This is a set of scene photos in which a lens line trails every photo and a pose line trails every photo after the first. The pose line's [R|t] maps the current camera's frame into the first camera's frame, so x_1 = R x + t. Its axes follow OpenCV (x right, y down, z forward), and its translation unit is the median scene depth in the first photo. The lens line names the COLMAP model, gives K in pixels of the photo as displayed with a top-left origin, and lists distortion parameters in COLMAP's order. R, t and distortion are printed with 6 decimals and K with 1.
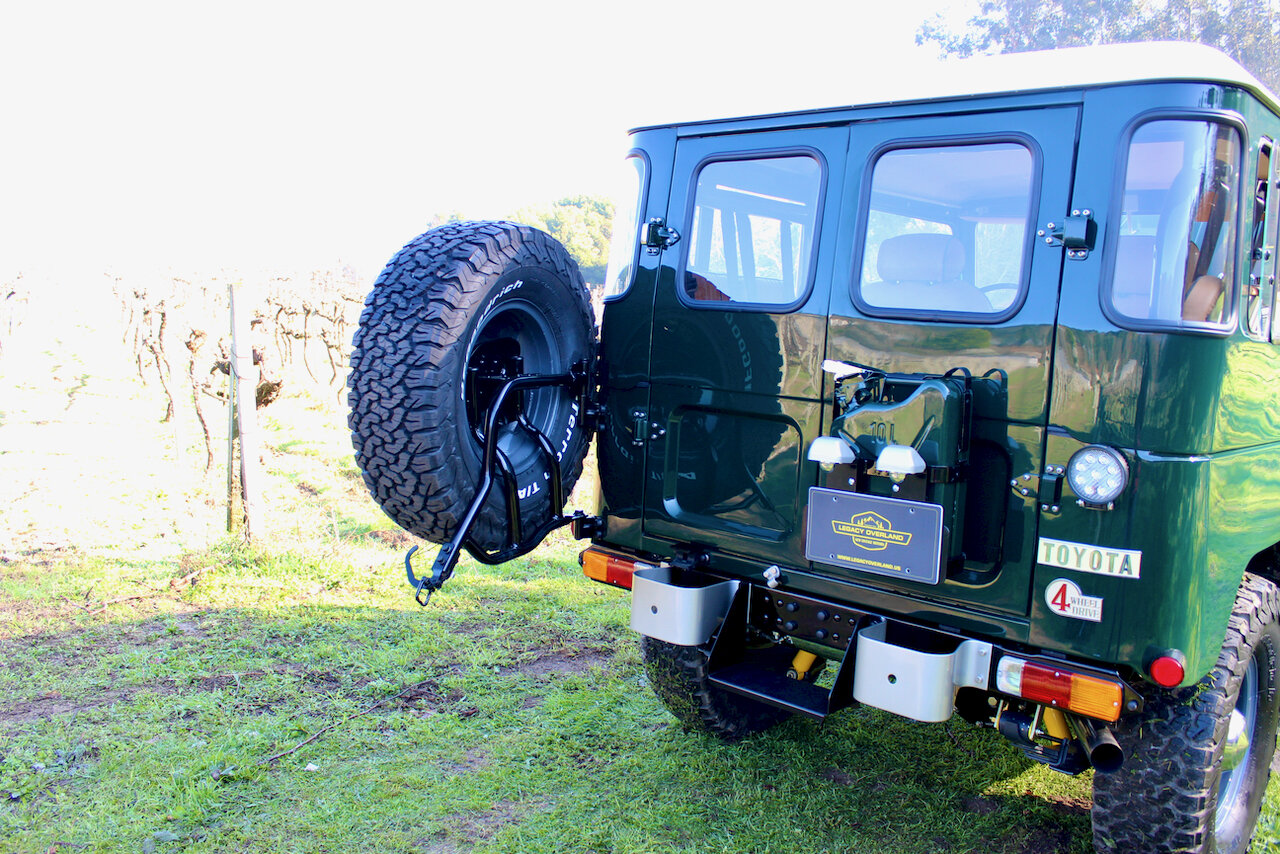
lens RADIAL K [[1068.1, 0, 640.0], [0, 1068.1, 427.0], [0, 0, 1]] dist [-0.149638, 0.138906]
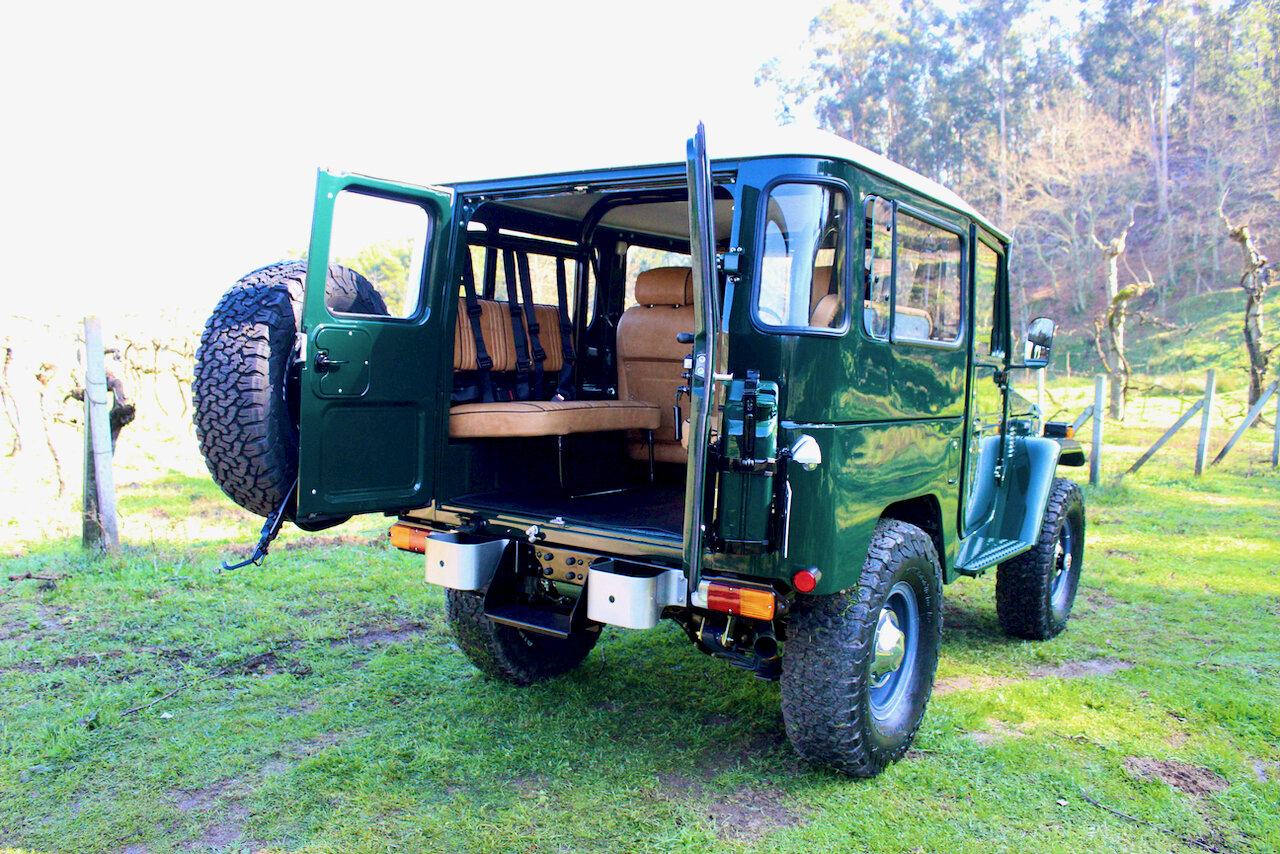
lens RADIAL K [[1068.1, 0, 640.0], [0, 1068.1, 427.0], [0, 0, 1]] dist [-0.149638, 0.138906]
pose [[0.991649, -0.022245, 0.127034, 0.093166], [0.026195, 0.999221, -0.029509, 0.053195], [-0.126278, 0.032590, 0.991459, -0.298297]]
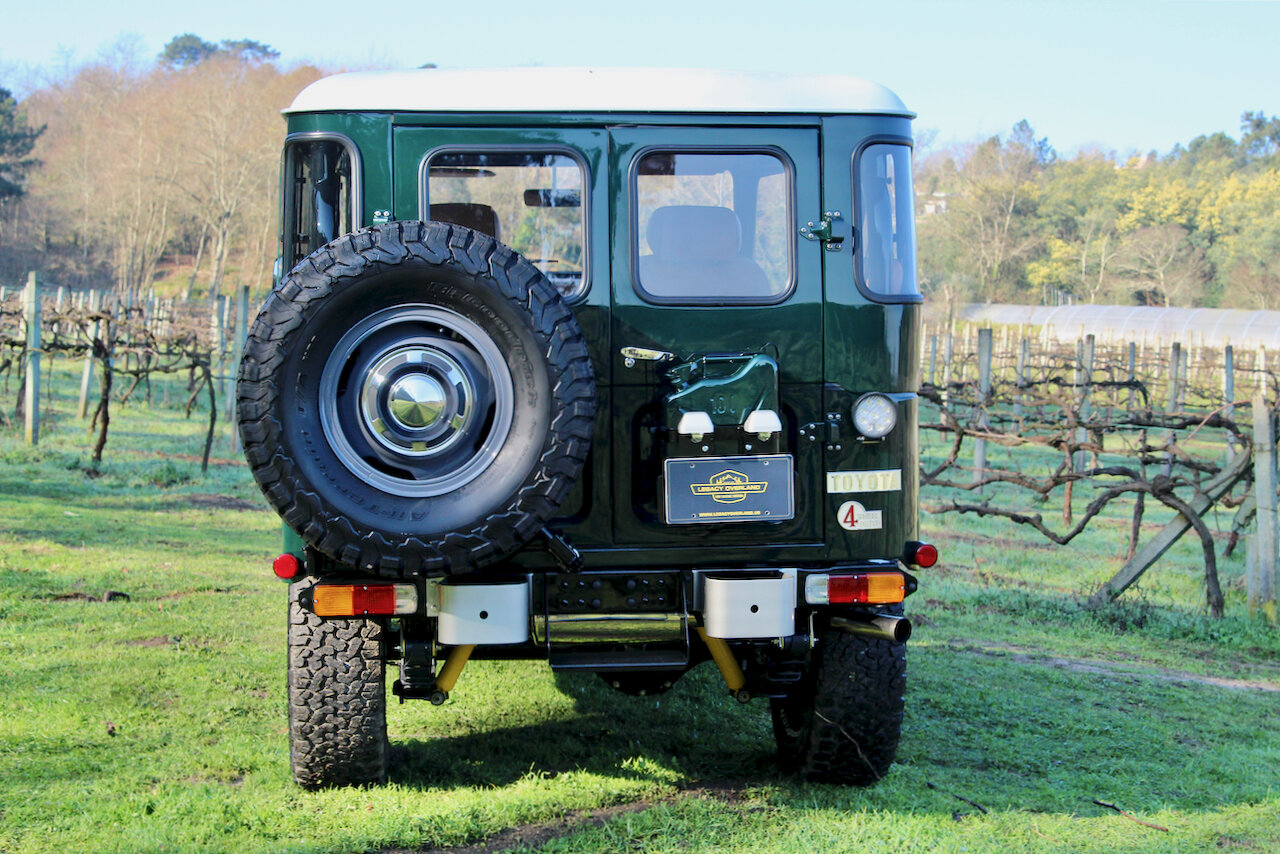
lens RADIAL K [[1776.3, 0, 640.0], [0, 1776.3, 427.0], [0, 0, 1]] dist [-0.001842, 0.019751]
pose [[0.674692, -0.110186, 0.729828, -1.100997], [0.118419, 0.992145, 0.040317, -0.051070], [-0.728538, 0.059224, 0.682440, -0.243189]]
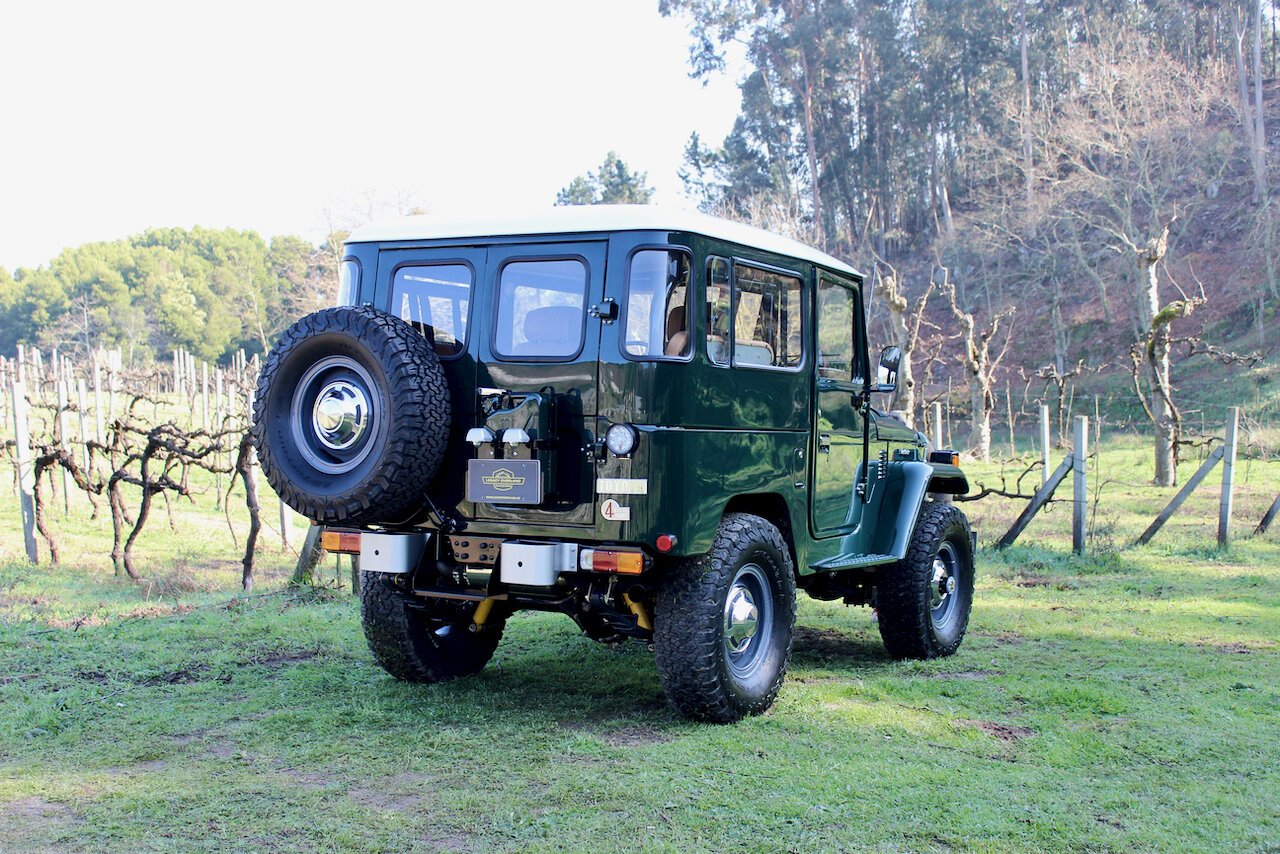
lens RADIAL K [[1776.3, 0, 640.0], [0, 1776.3, 427.0], [0, 0, 1]] dist [-0.001842, 0.019751]
pose [[0.976629, -0.030270, 0.212788, -0.161316], [0.050701, 0.994539, -0.091224, 0.250597], [-0.208864, 0.099881, 0.972831, -1.666445]]
